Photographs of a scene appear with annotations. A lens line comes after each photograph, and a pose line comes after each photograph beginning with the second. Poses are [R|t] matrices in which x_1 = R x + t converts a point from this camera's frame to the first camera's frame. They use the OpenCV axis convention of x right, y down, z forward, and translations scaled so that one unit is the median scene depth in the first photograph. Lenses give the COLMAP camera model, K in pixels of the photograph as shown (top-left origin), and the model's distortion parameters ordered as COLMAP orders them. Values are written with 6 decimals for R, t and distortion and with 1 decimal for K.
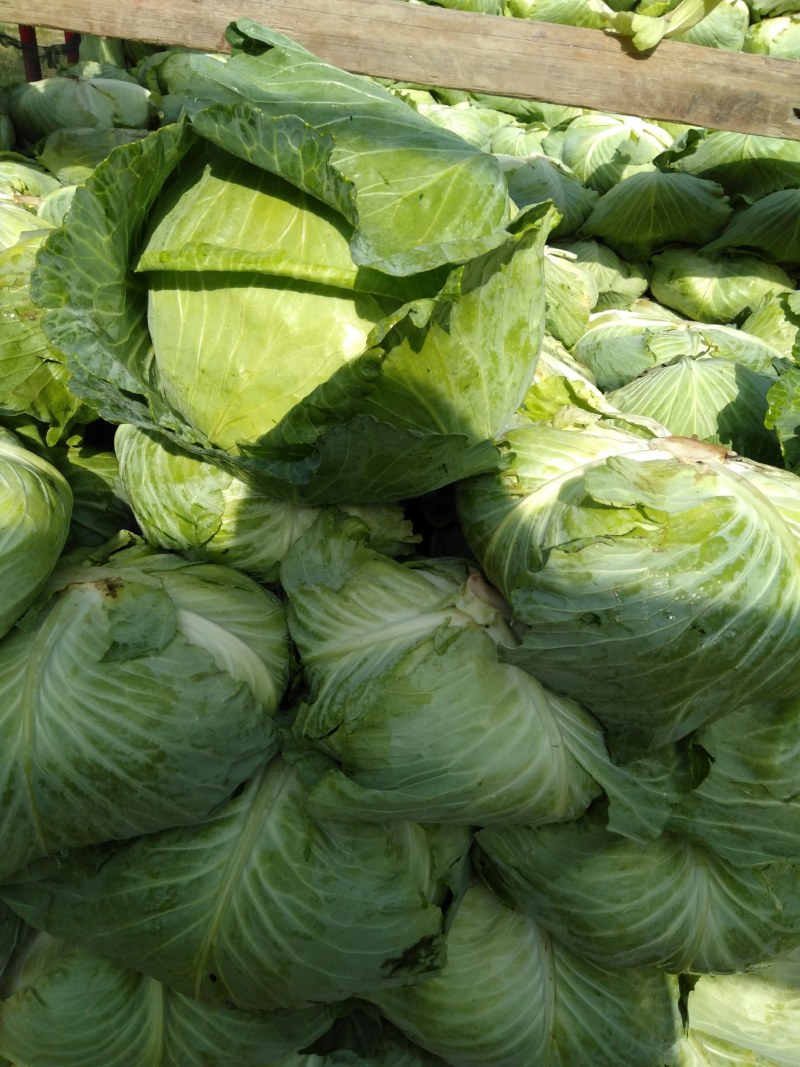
lens RADIAL K [[773.1, 0, 400.0], [0, 773.1, 533.5], [0, 0, 1]] dist [0.002384, 0.005592]
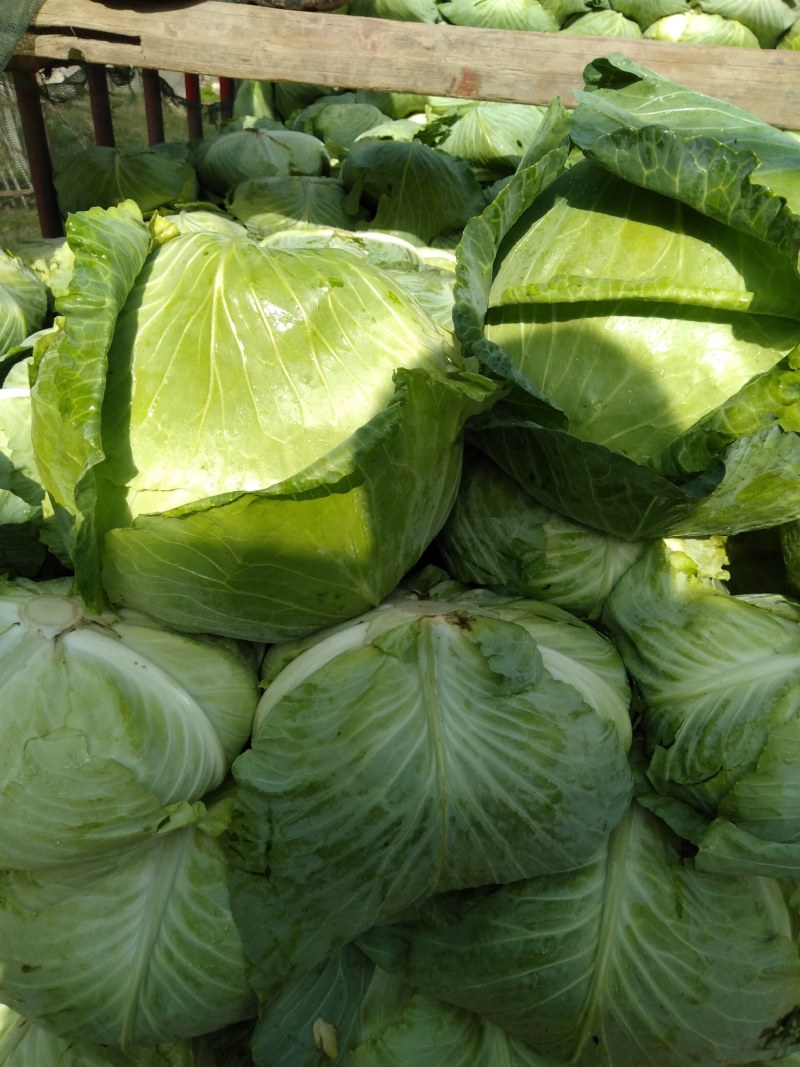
lens RADIAL K [[802.0, 0, 400.0], [0, 802.0, 533.5], [0, 0, 1]] dist [-0.000981, -0.001885]
pose [[0.995586, 0.000082, -0.093857, -0.363991], [-0.005642, 0.998243, -0.058981, 0.019569], [0.093687, 0.059250, 0.993837, -0.020051]]
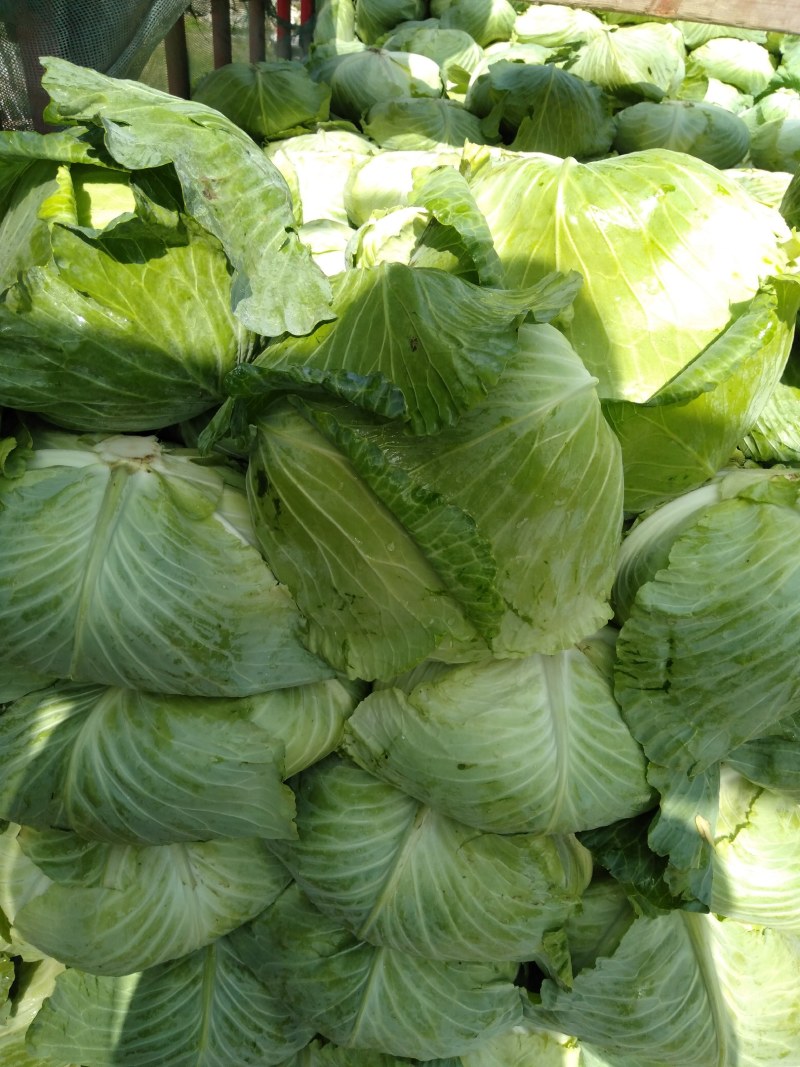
lens RADIAL K [[823.7, 0, 400.0], [0, 823.7, 533.5], [0, 0, 1]] dist [-0.001079, 0.007230]
pose [[0.998426, 0.010339, -0.055130, -0.917422], [-0.011061, 0.999857, -0.012803, 0.176599], [0.054990, 0.013393, 0.998397, -0.215143]]
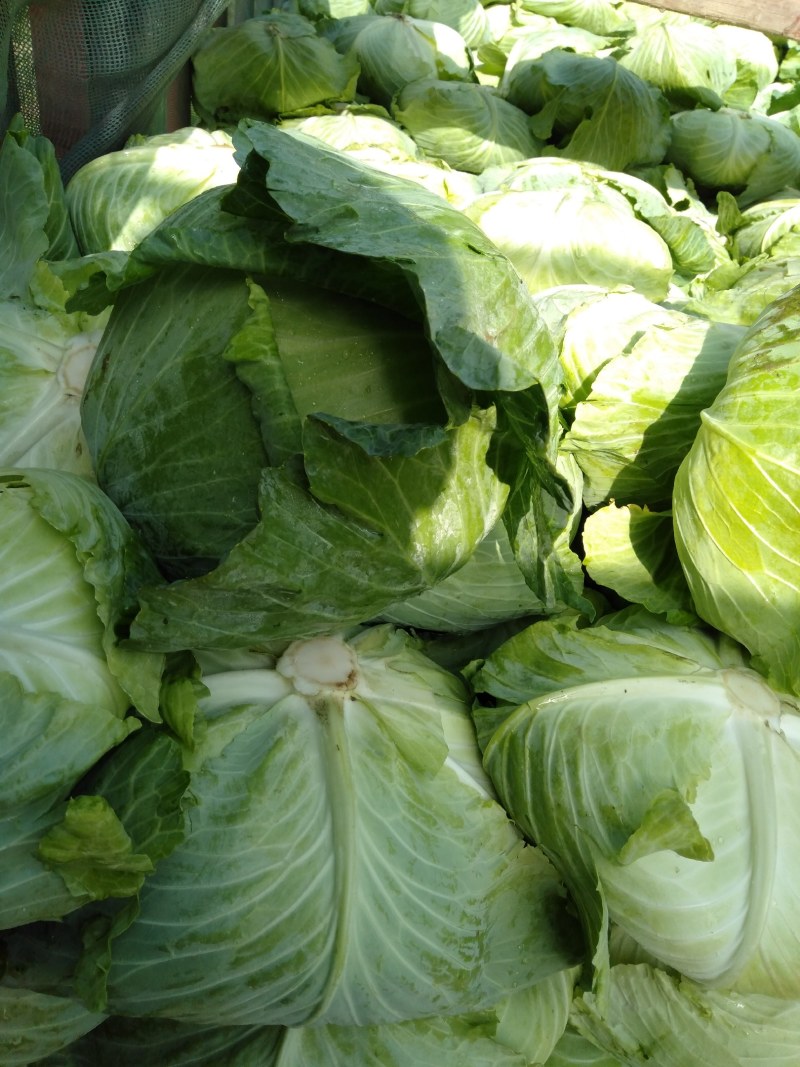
lens RADIAL K [[823.7, 0, 400.0], [0, 823.7, 533.5], [0, 0, 1]] dist [-0.001079, 0.007230]
pose [[0.996509, 0.030037, 0.077895, -1.353904], [-0.034256, 0.997985, 0.053402, -0.136963], [-0.076134, -0.055884, 0.995530, 0.075249]]
